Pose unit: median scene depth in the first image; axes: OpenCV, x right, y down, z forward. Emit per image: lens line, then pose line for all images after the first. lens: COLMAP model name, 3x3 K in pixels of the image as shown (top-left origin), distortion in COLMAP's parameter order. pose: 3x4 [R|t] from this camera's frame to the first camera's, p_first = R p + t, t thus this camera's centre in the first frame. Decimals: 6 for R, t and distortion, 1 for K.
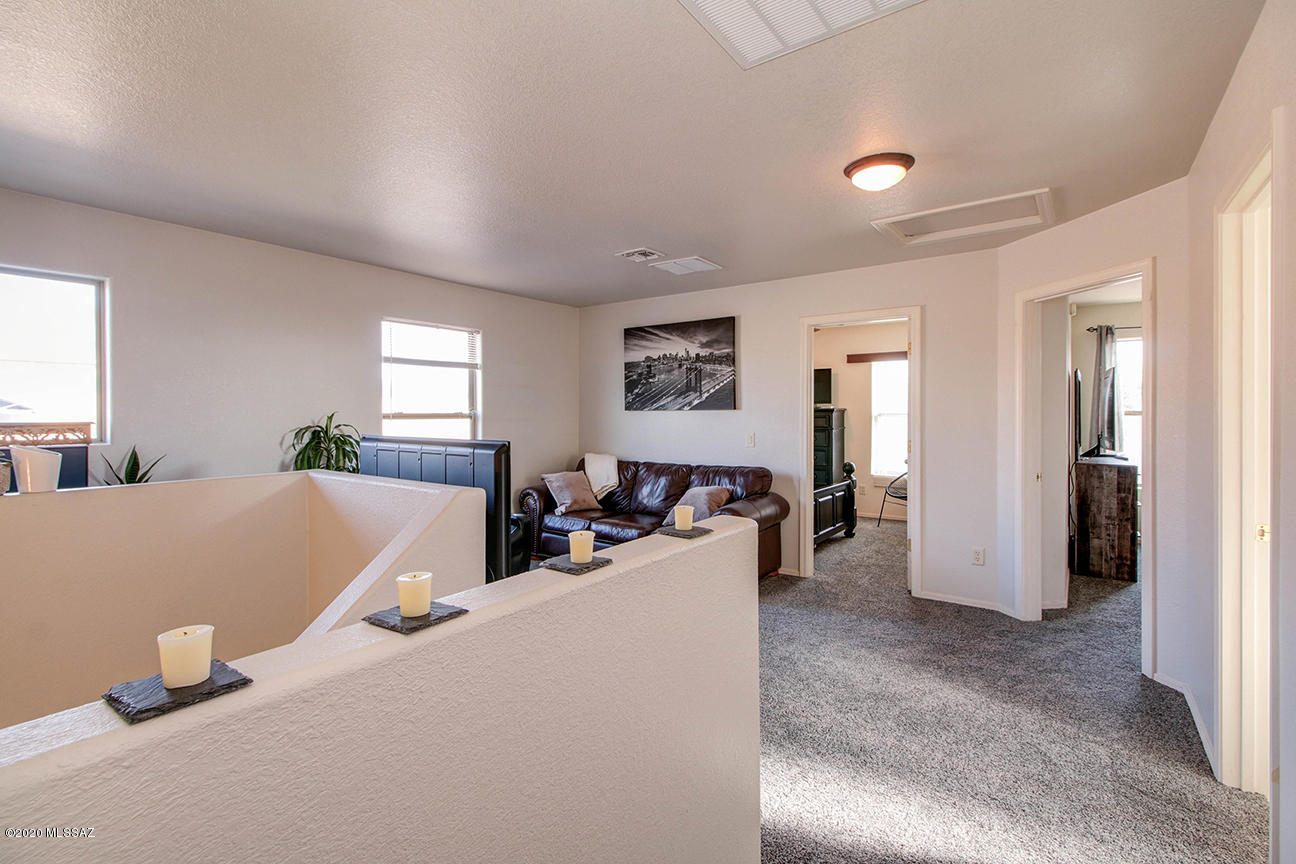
lens RADIAL K [[596.9, 0, 641.7], [0, 596.9, 422.8], [0, 0, 1]] dist [0.025589, -0.012617]
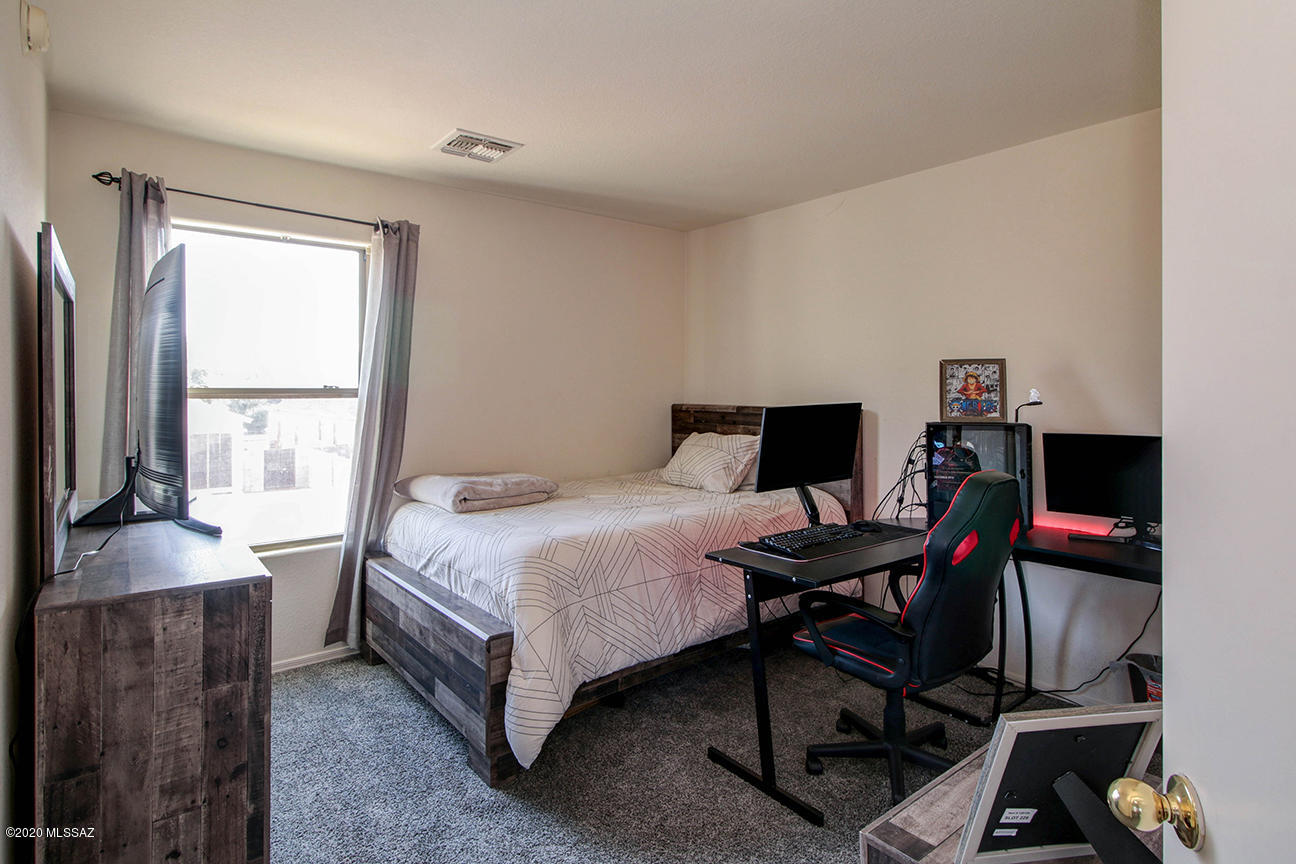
lens RADIAL K [[629.5, 0, 655.4], [0, 629.5, 392.7], [0, 0, 1]] dist [0.018062, -0.010181]
pose [[0.216732, 0.003906, 0.976223, 0.539759], [0.006530, 0.999964, -0.005450, -0.014742], [-0.976209, 0.007556, 0.216698, 0.722030]]
